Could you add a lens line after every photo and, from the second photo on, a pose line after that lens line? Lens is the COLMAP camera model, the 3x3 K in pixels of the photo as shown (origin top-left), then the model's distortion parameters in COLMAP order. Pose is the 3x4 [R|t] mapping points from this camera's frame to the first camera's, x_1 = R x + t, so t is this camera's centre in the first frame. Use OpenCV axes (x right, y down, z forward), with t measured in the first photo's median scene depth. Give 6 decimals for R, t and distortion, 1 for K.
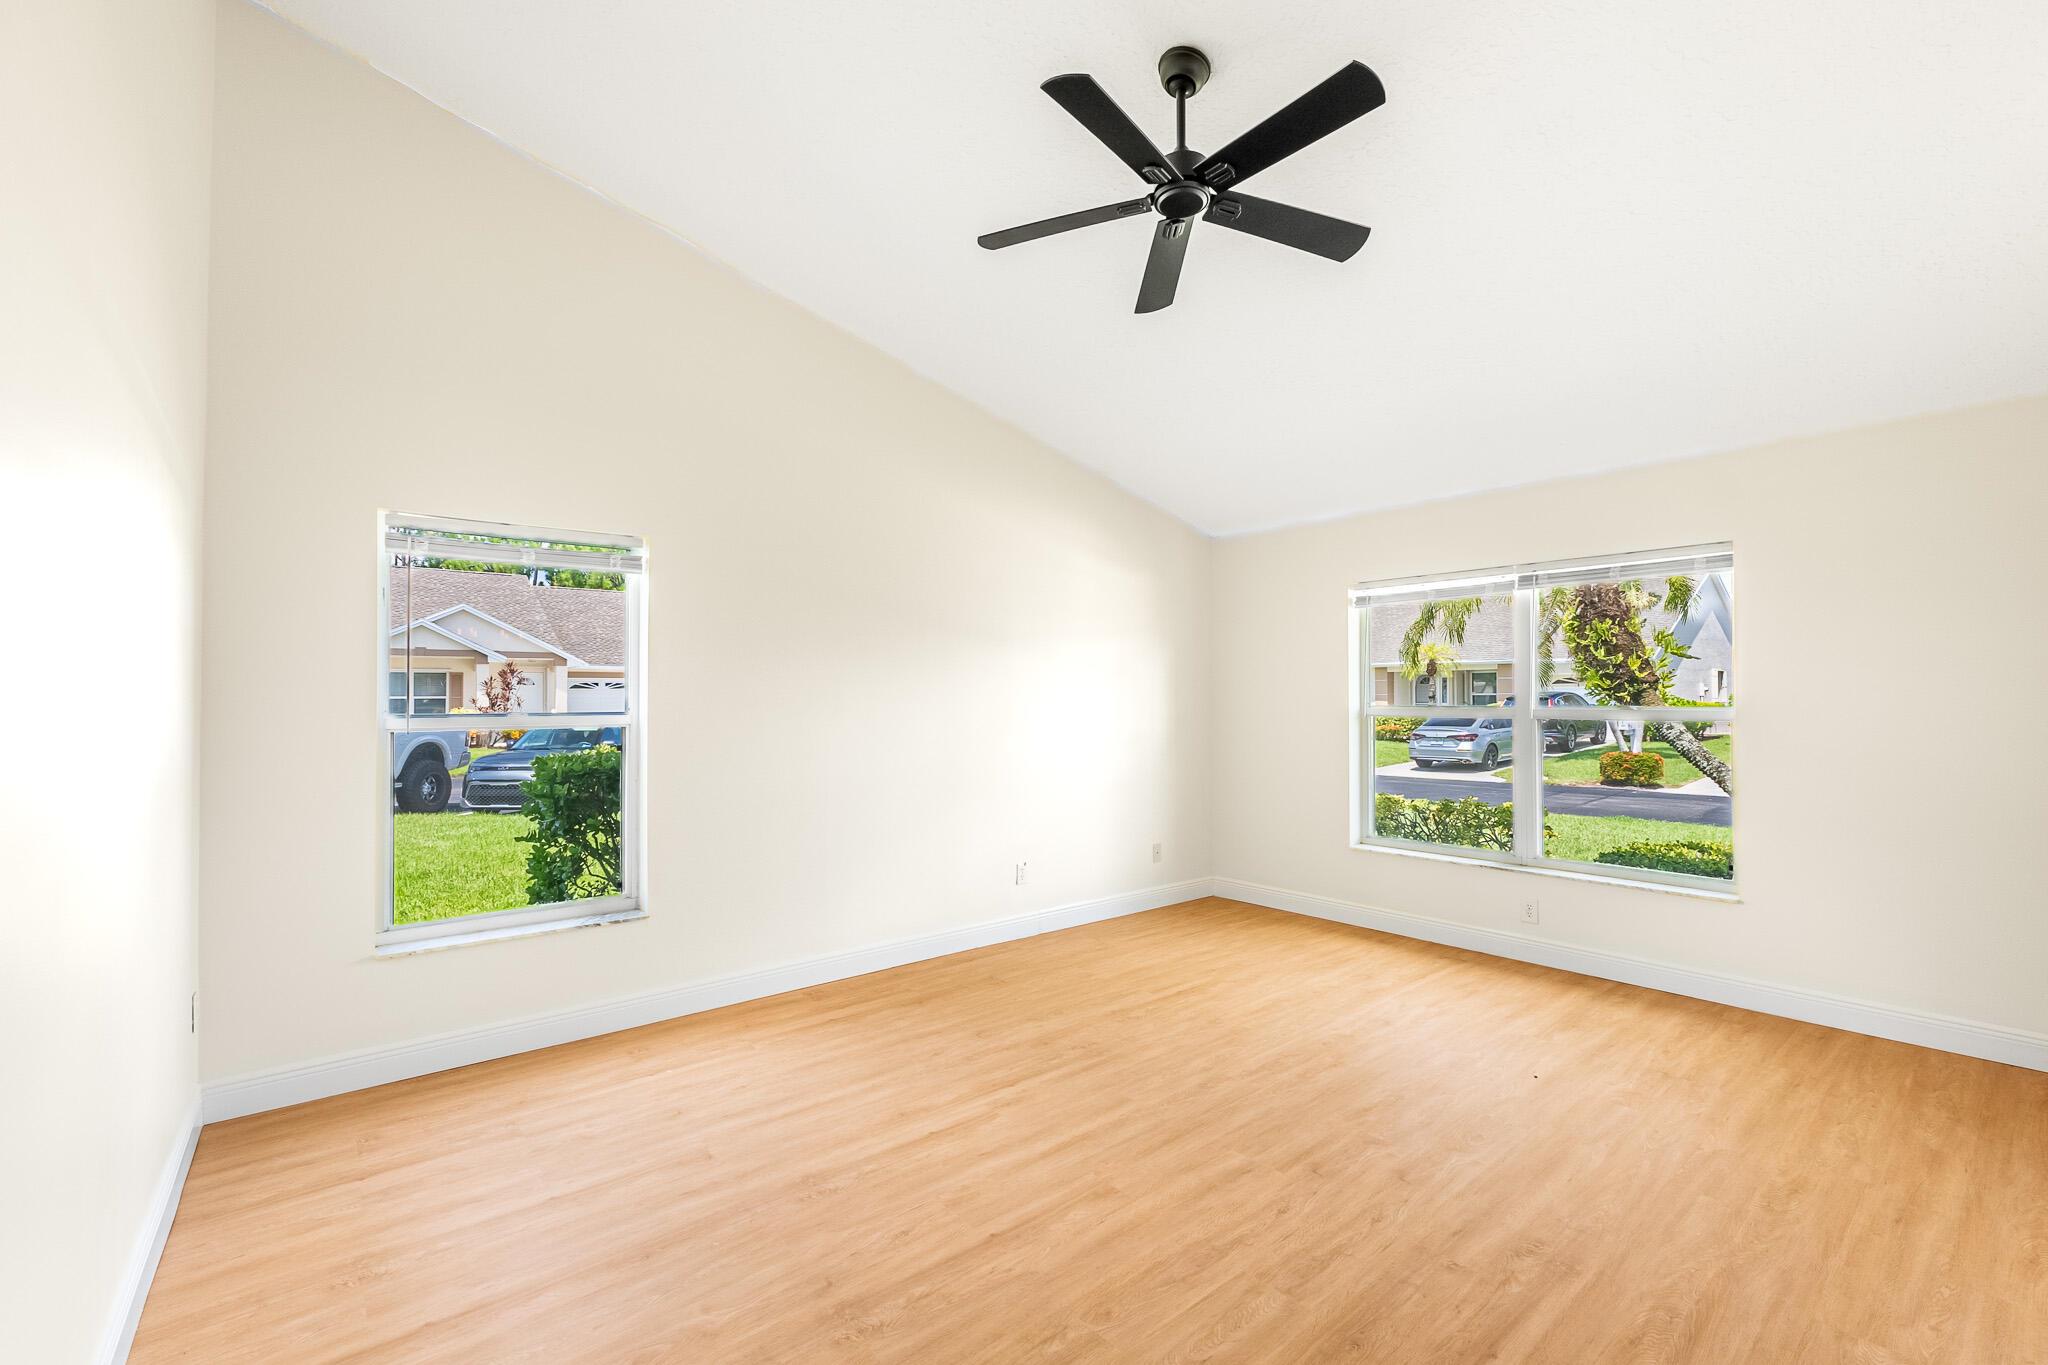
lens RADIAL K [[872.9, 0, 1036.1], [0, 872.9, 693.3], [0, 0, 1]] dist [-0.005574, -0.000344]
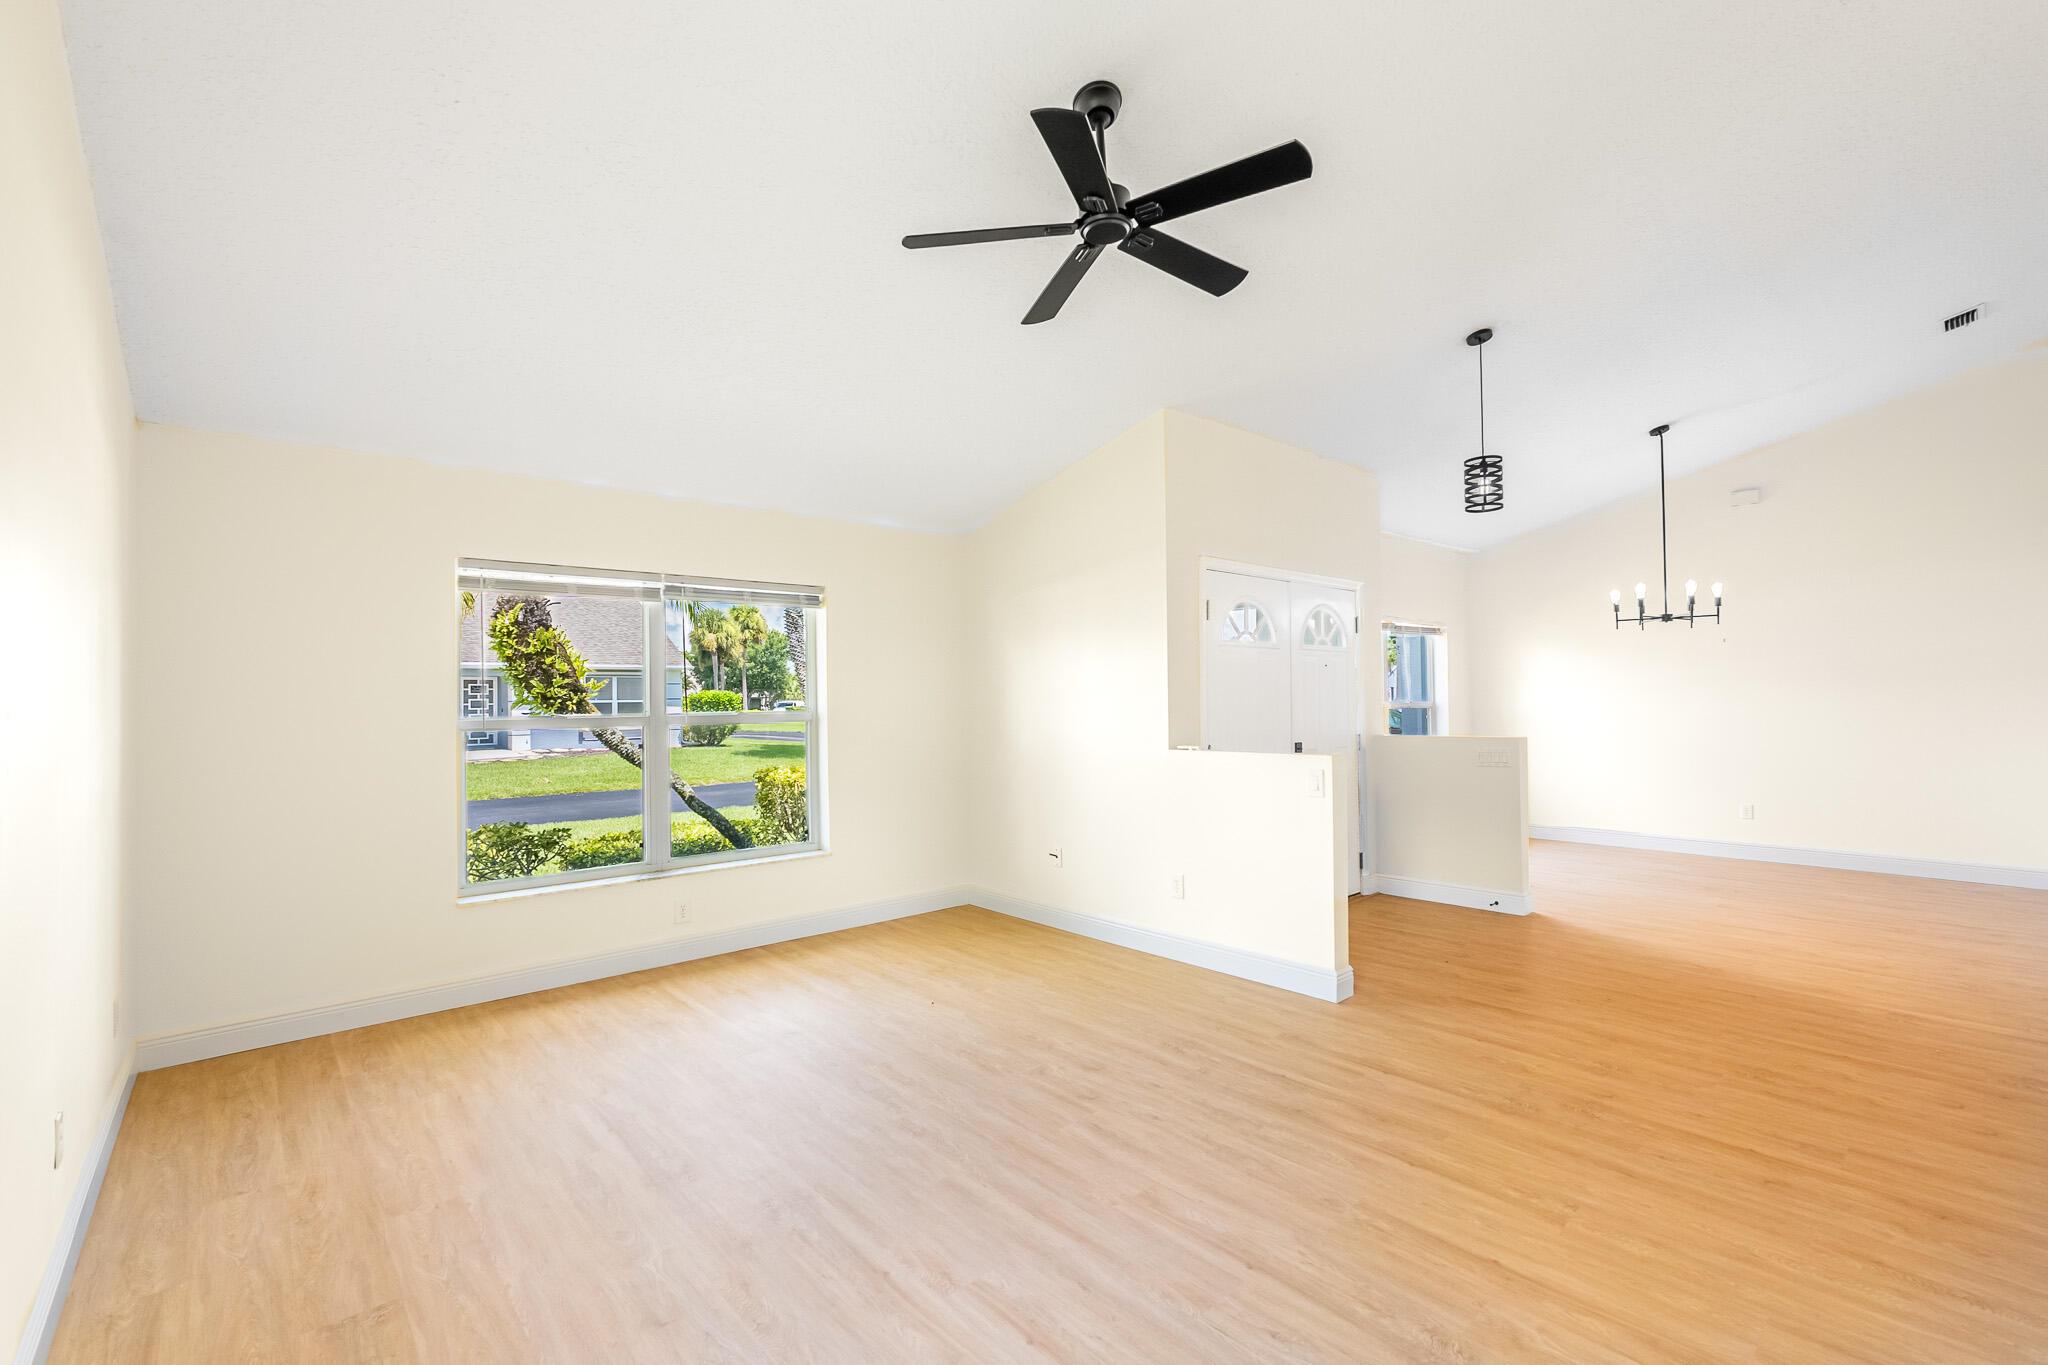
lens RADIAL K [[872.9, 0, 1036.1], [0, 872.9, 693.3], [0, 0, 1]] dist [-0.005574, -0.000344]
pose [[-0.022372, 0.010102, 0.999699, -0.634204], [0.006553, 0.999929, -0.009958, 0.005507], [-0.999728, 0.006328, -0.022437, 0.797900]]
